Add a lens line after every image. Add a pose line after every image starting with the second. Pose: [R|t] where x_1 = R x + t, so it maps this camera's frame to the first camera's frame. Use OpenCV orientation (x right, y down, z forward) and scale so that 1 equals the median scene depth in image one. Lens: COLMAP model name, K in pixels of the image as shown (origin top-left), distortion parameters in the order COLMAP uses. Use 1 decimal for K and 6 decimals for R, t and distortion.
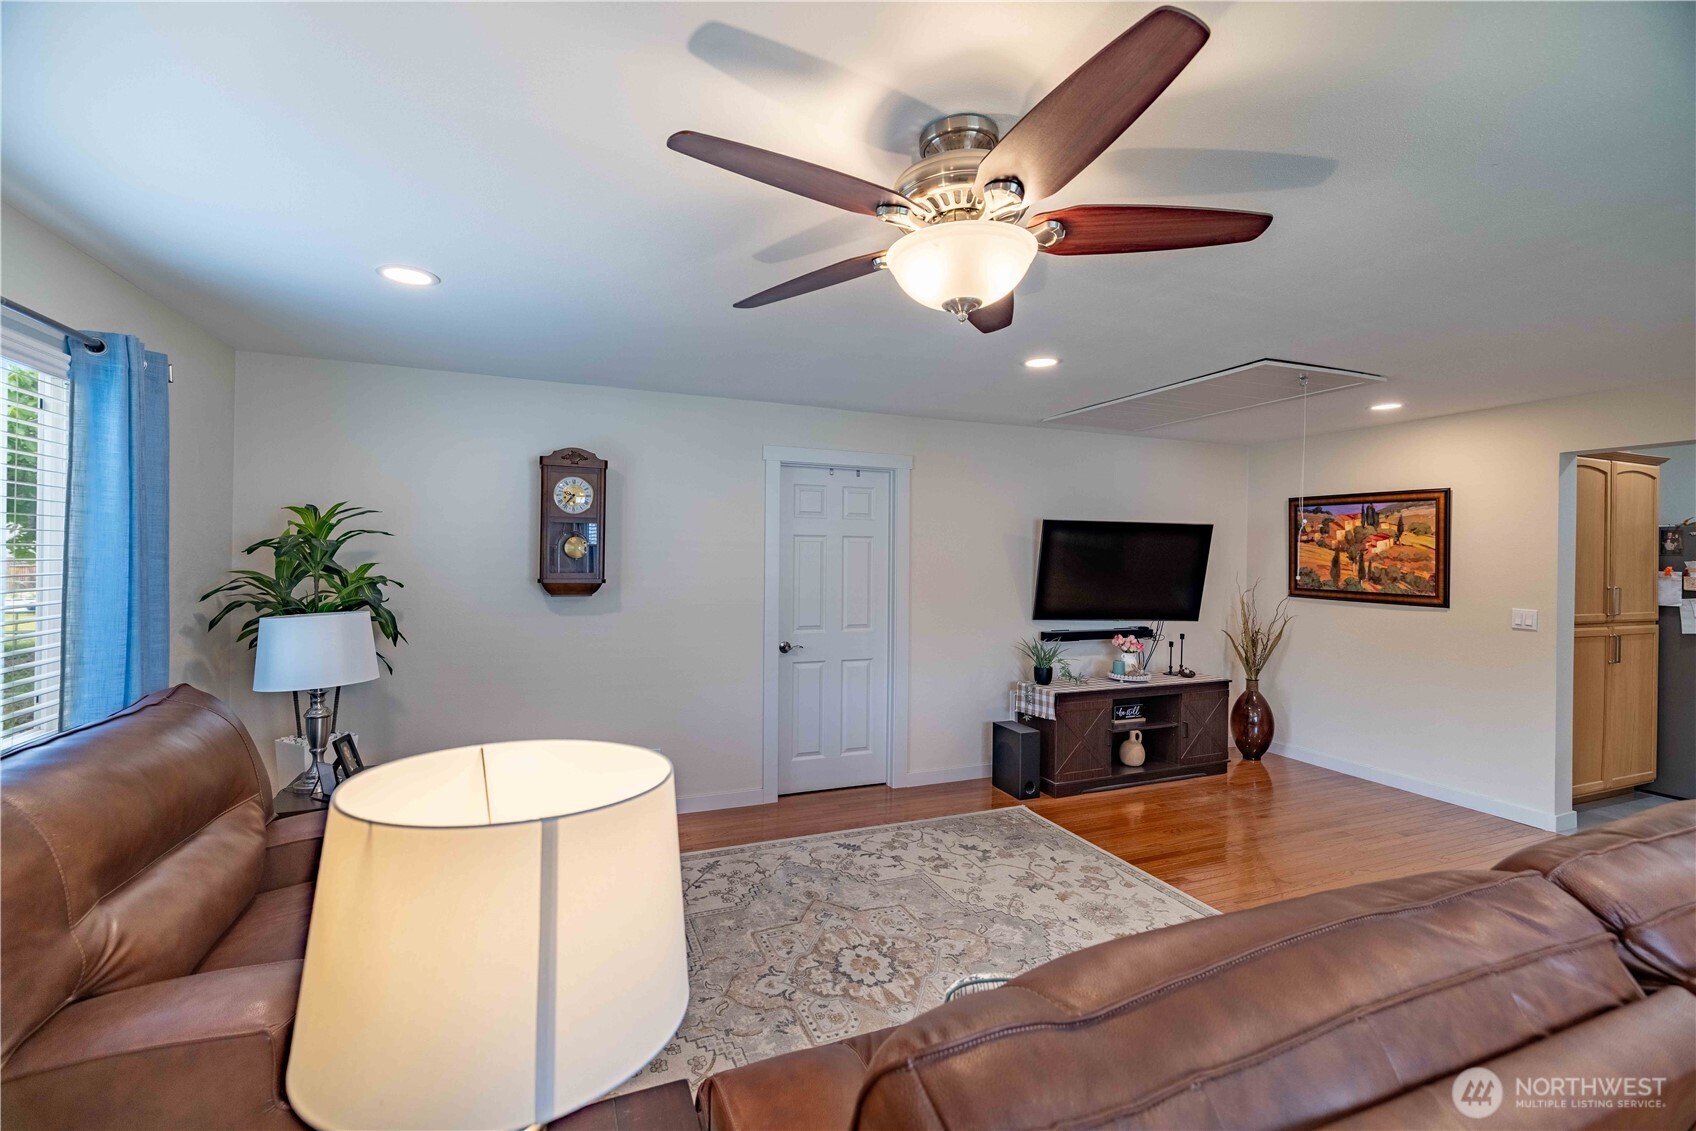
lens RADIAL K [[720.4, 0, 843.2], [0, 720.4, 558.9], [0, 0, 1]] dist [0.001996, 0.000058]
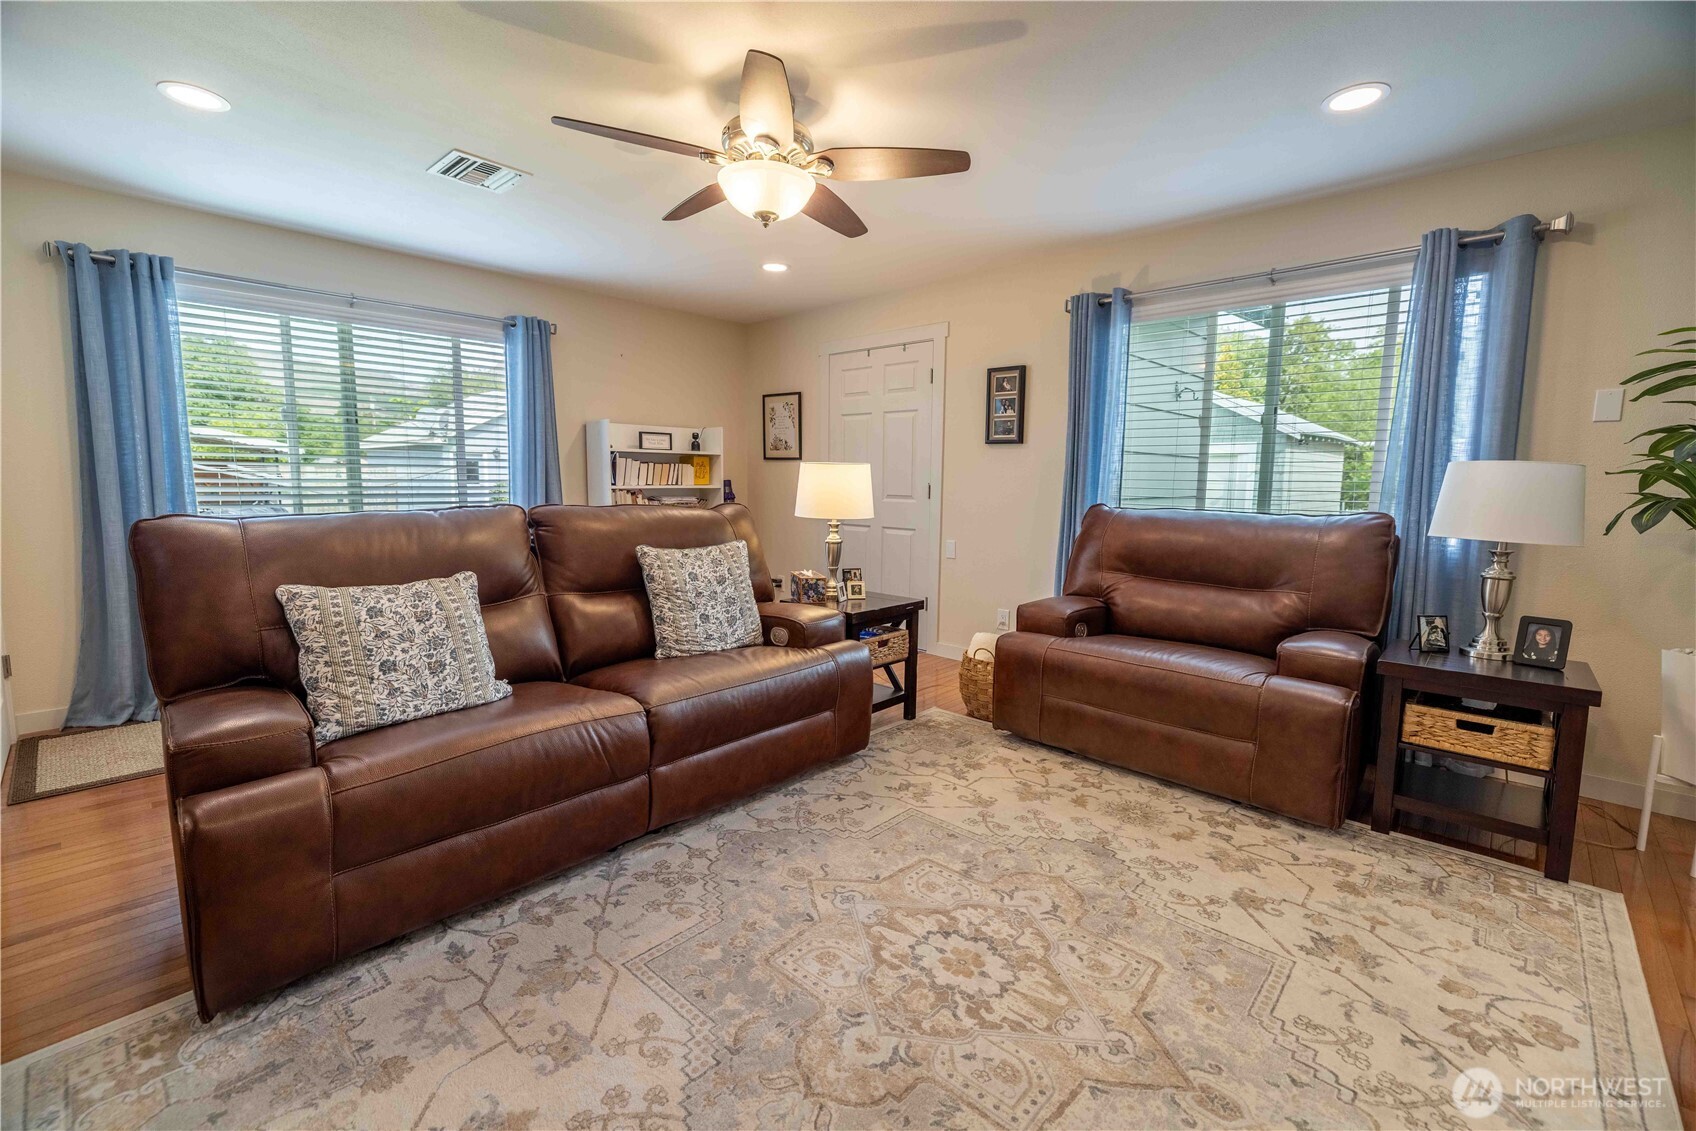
lens RADIAL K [[720.4, 0, 843.2], [0, 720.4, 558.9], [0, 0, 1]] dist [0.001996, 0.000058]
pose [[-0.910188, 0.027347, -0.413292, 0.390724], [-0.020845, 0.993529, 0.111647, 0.112612], [0.413671, 0.110235, -0.903728, 1.486438]]
